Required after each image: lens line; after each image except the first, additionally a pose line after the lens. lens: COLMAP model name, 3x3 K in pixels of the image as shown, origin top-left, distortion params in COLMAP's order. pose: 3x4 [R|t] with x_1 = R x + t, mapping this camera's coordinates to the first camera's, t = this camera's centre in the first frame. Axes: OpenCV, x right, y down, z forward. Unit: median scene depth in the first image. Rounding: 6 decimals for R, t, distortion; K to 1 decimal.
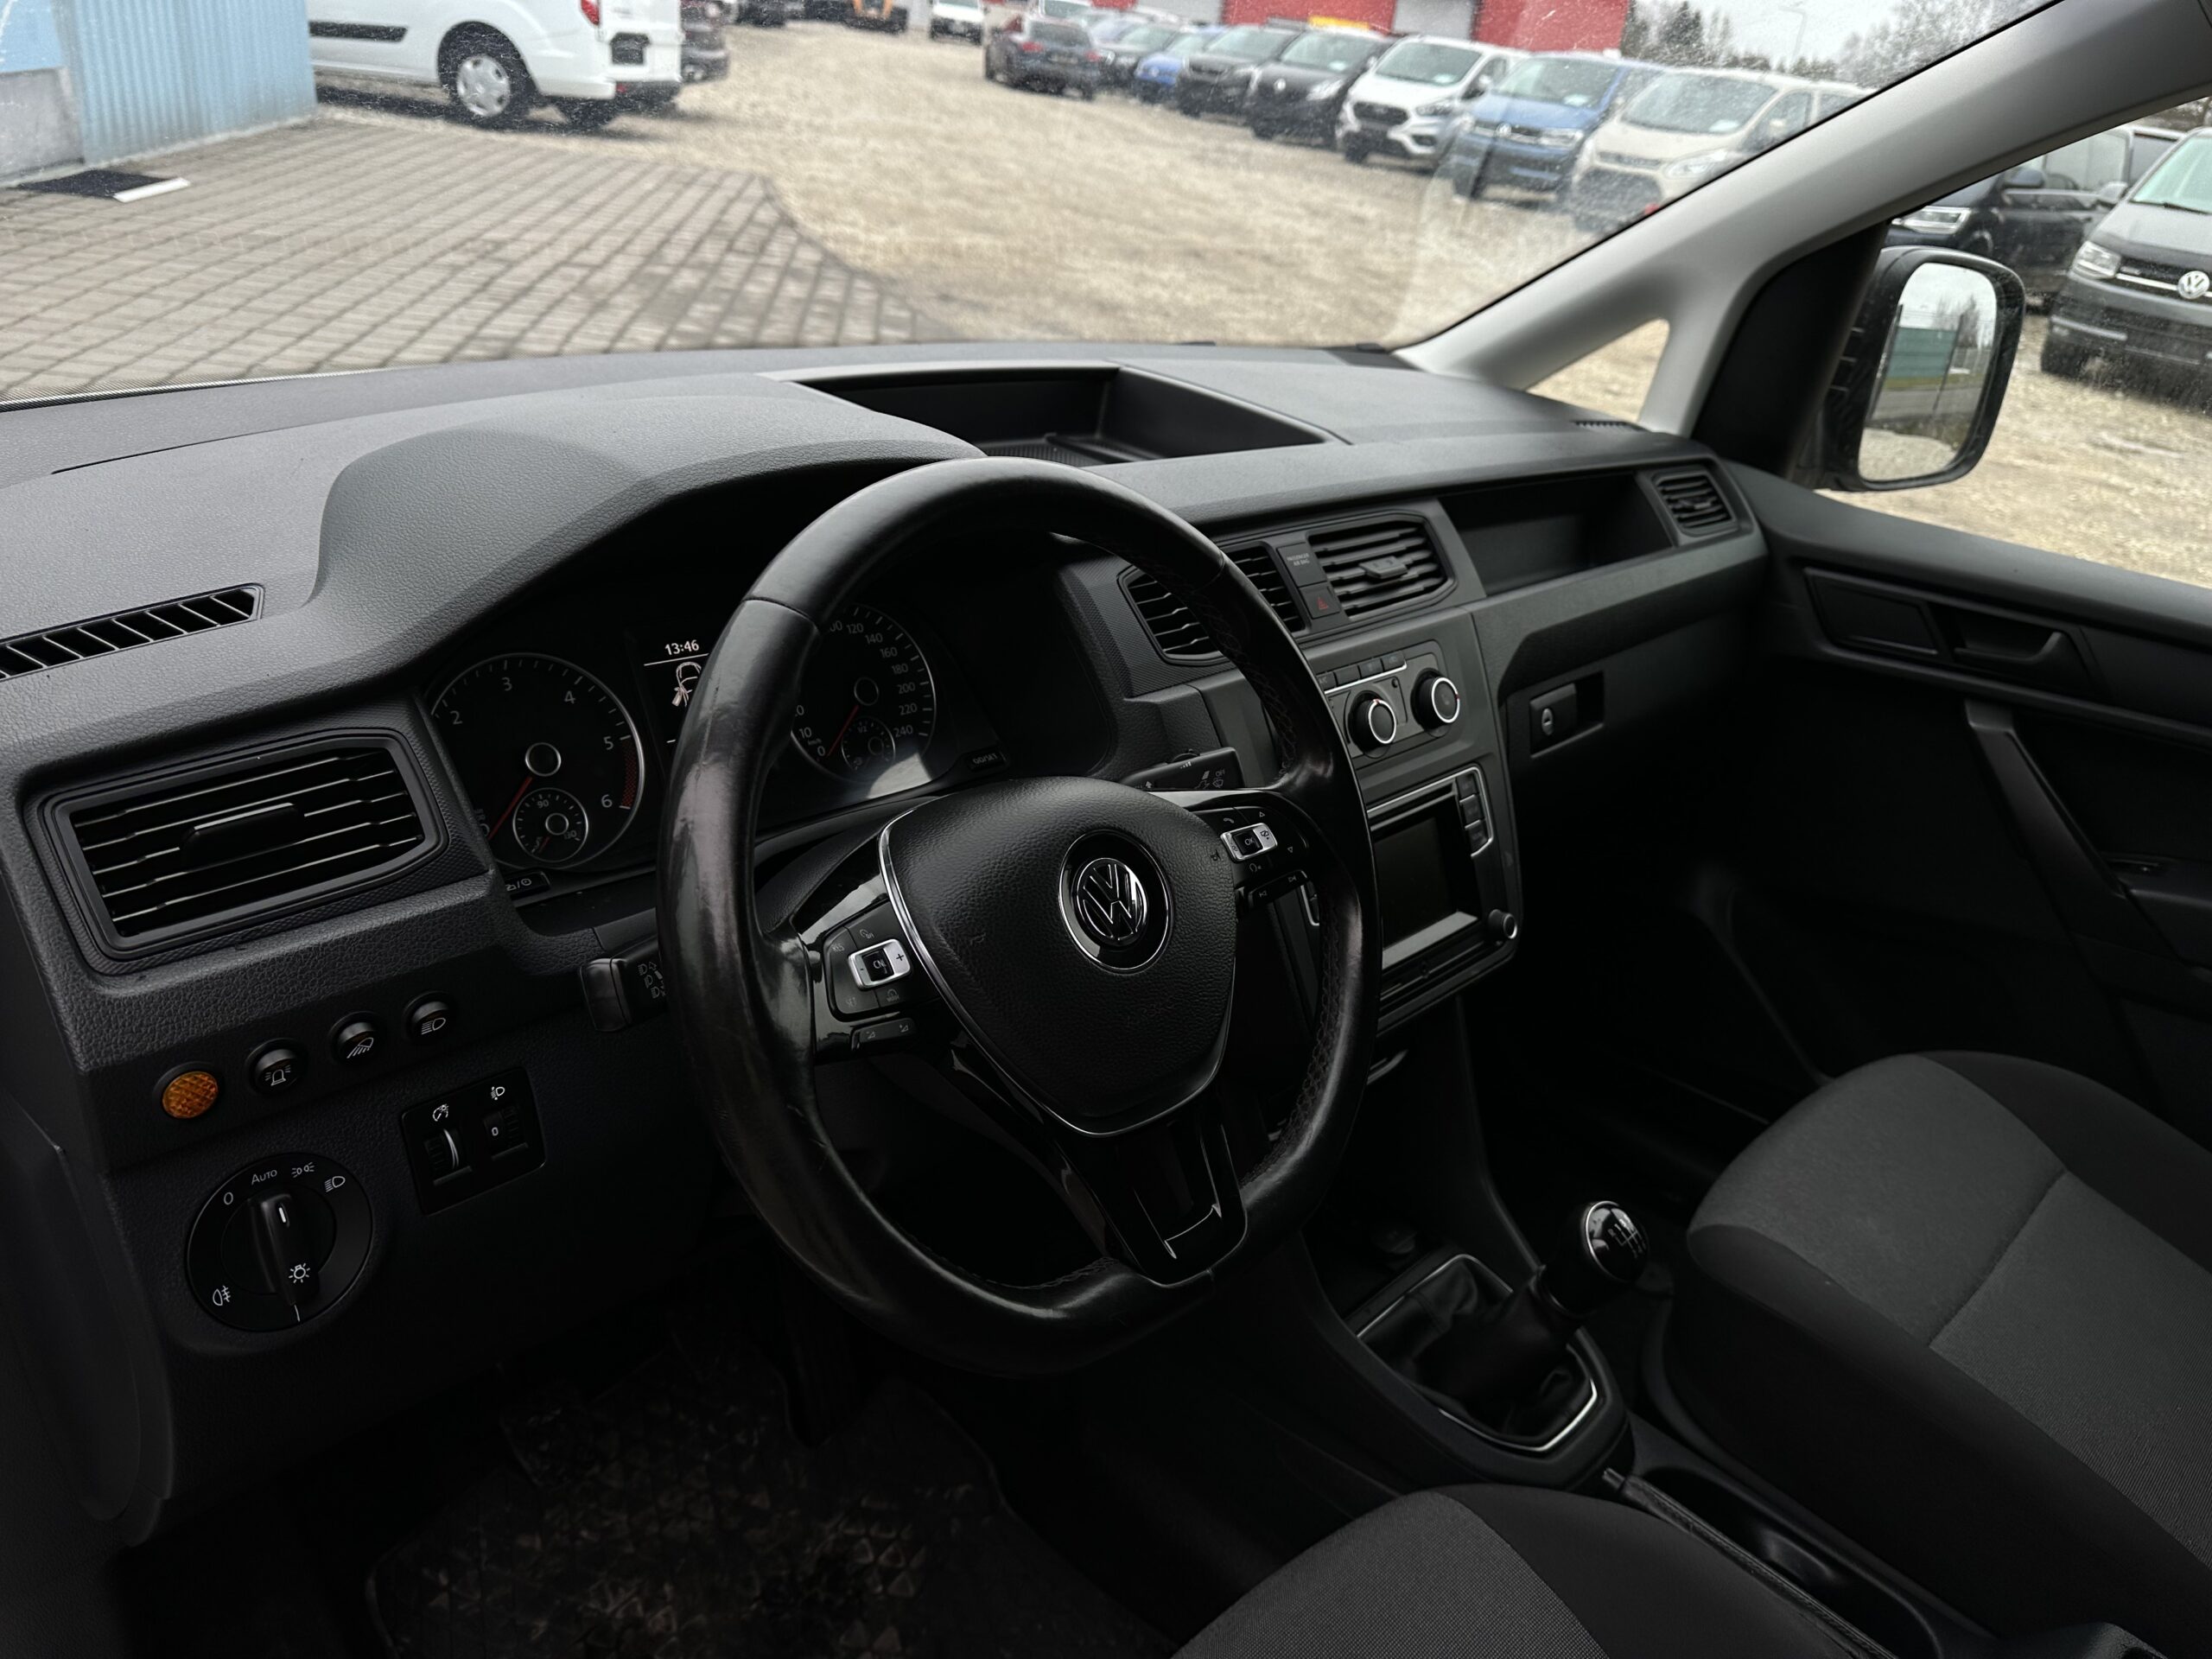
lens RADIAL K [[1507.7, 0, 1106.0], [0, 1507.7, 829.5], [0, 0, 1]] dist [0.057341, -0.079899]
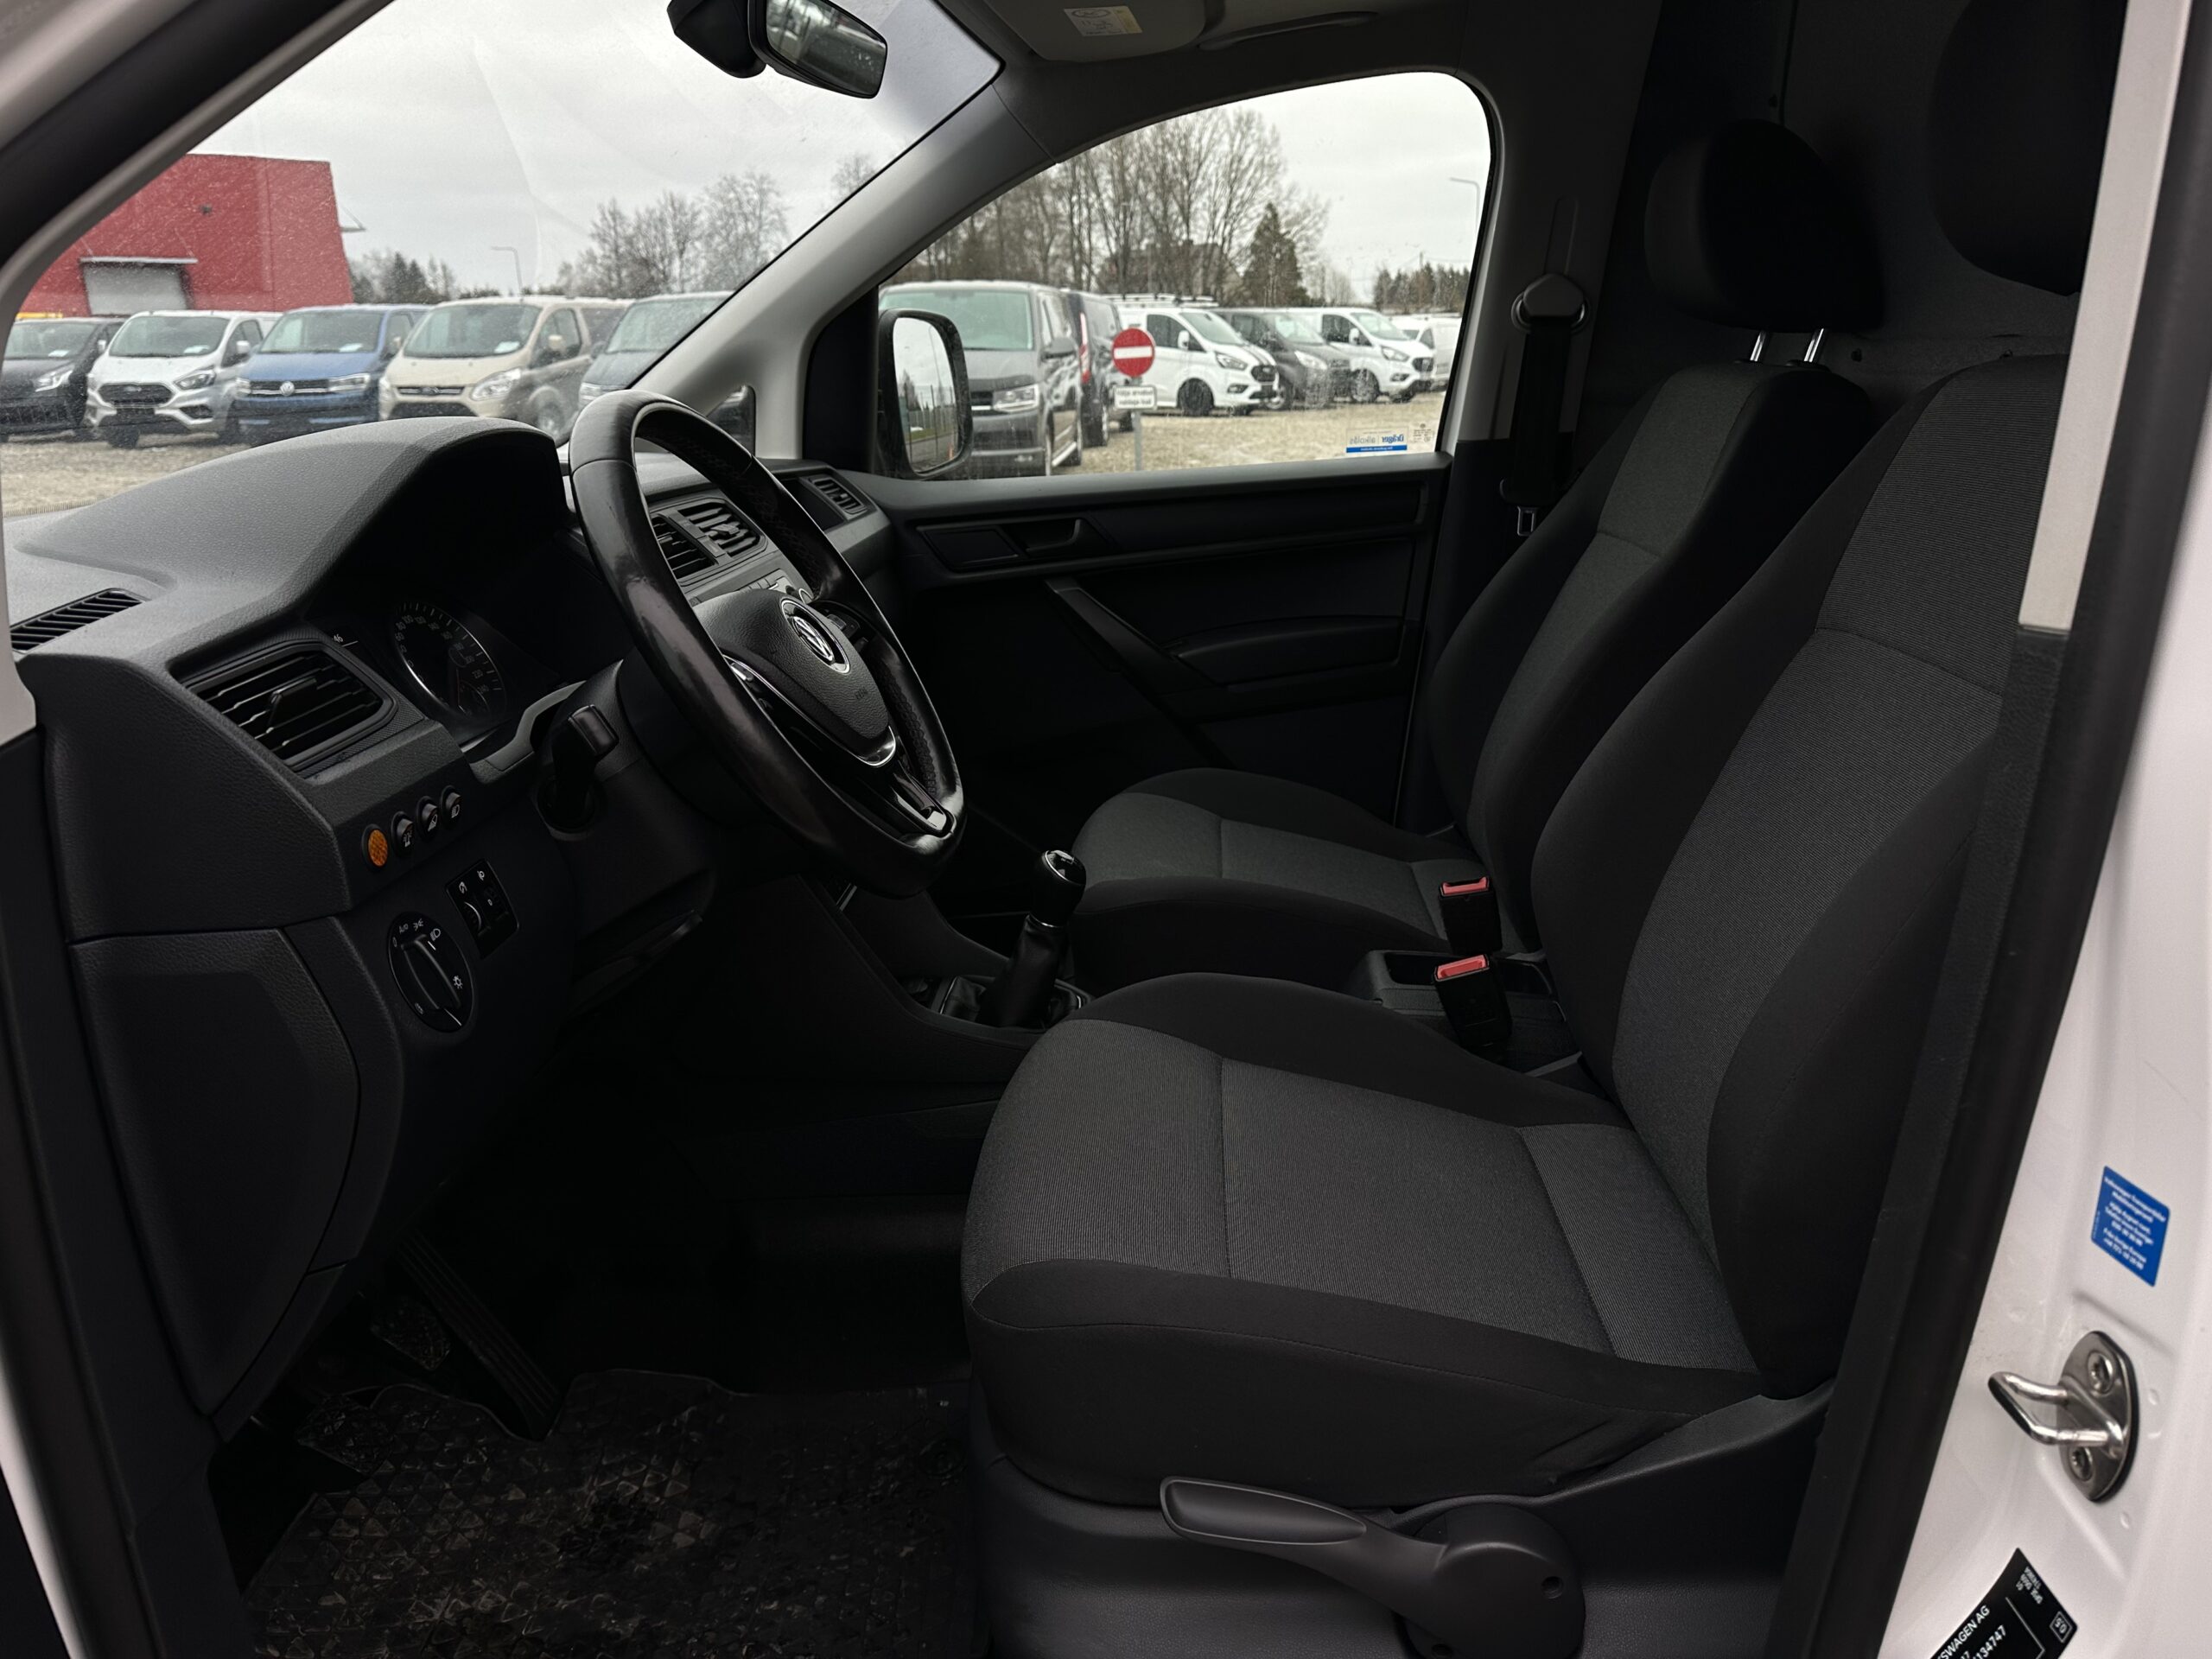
lens RADIAL K [[1572.8, 0, 1106.0], [0, 1572.8, 829.5], [0, 0, 1]] dist [-0.020762, -0.001573]
pose [[0.742684, -0.319647, 0.588426, -0.025232], [0.398874, 0.916991, -0.005309, 0.011579], [-0.537884, 0.238651, 0.808533, -0.014313]]
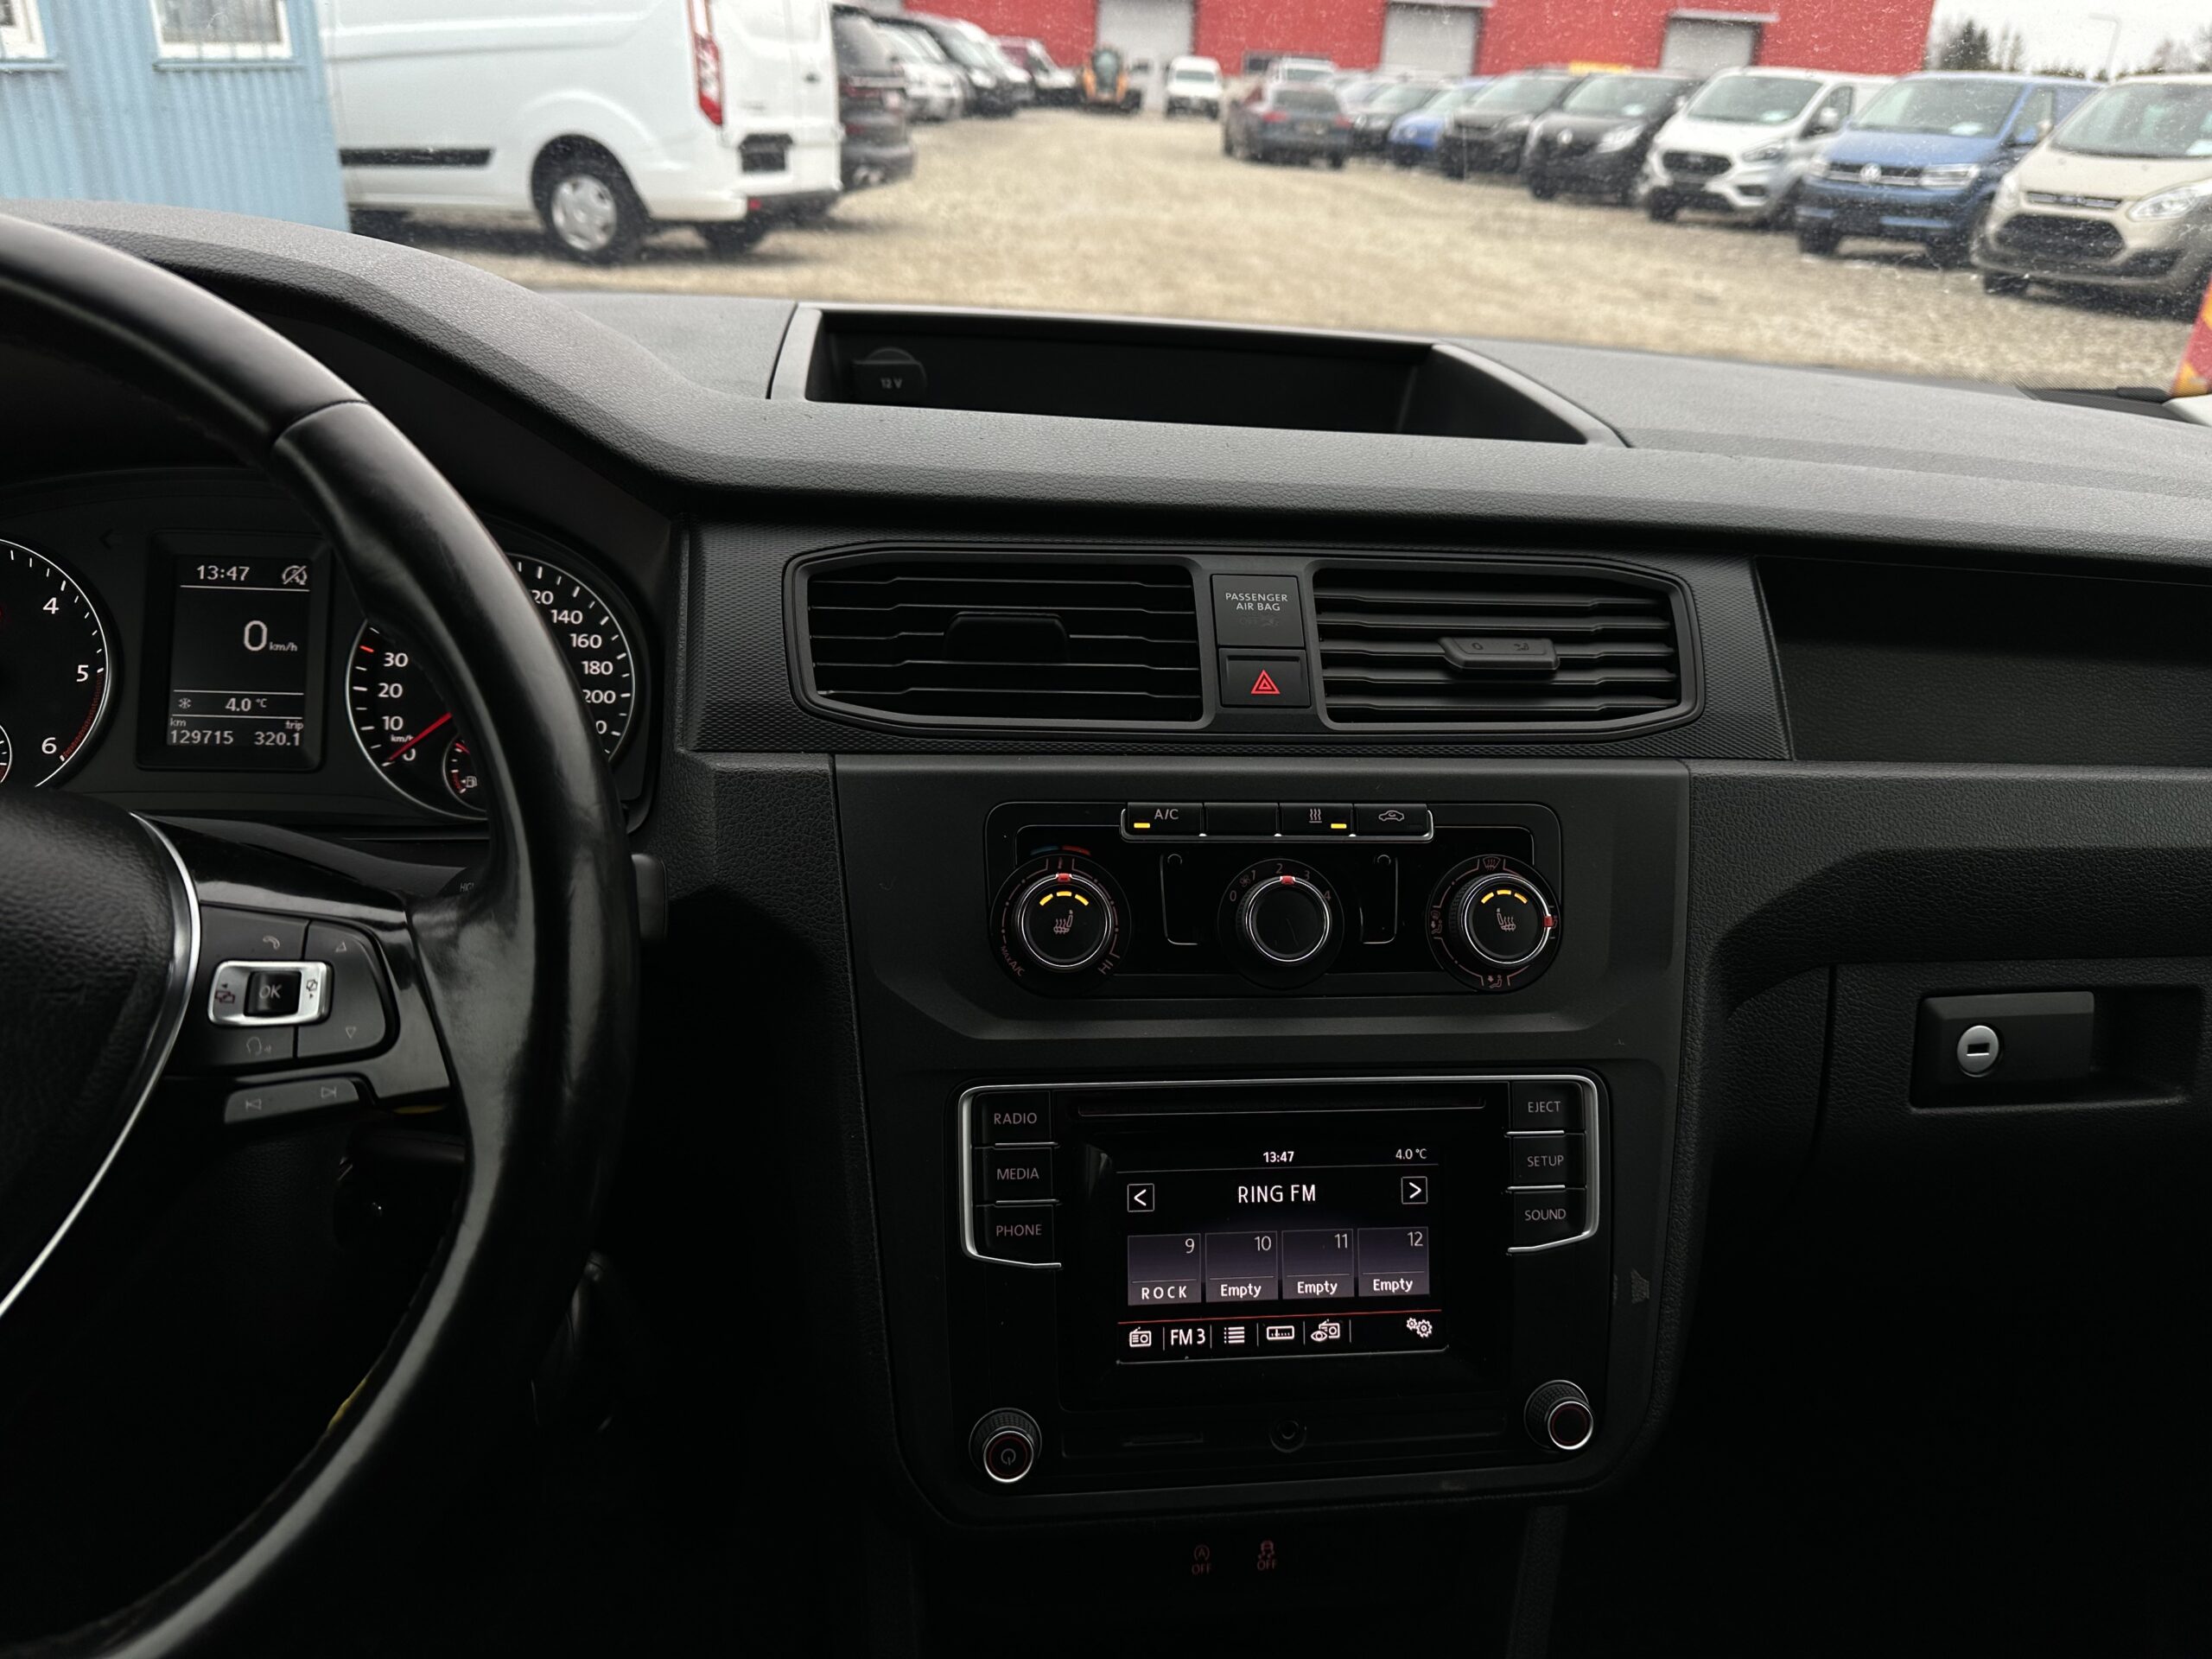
lens RADIAL K [[1510.7, 0, 1106.0], [0, 1510.7, 829.5], [0, 0, 1]] dist [0.021087, -0.025066]
pose [[0.987808, -0.002481, -0.155657, -0.012575], [-0.003561, 0.999251, -0.038526, -0.080499], [0.155636, 0.038611, 0.987060, 0.160780]]
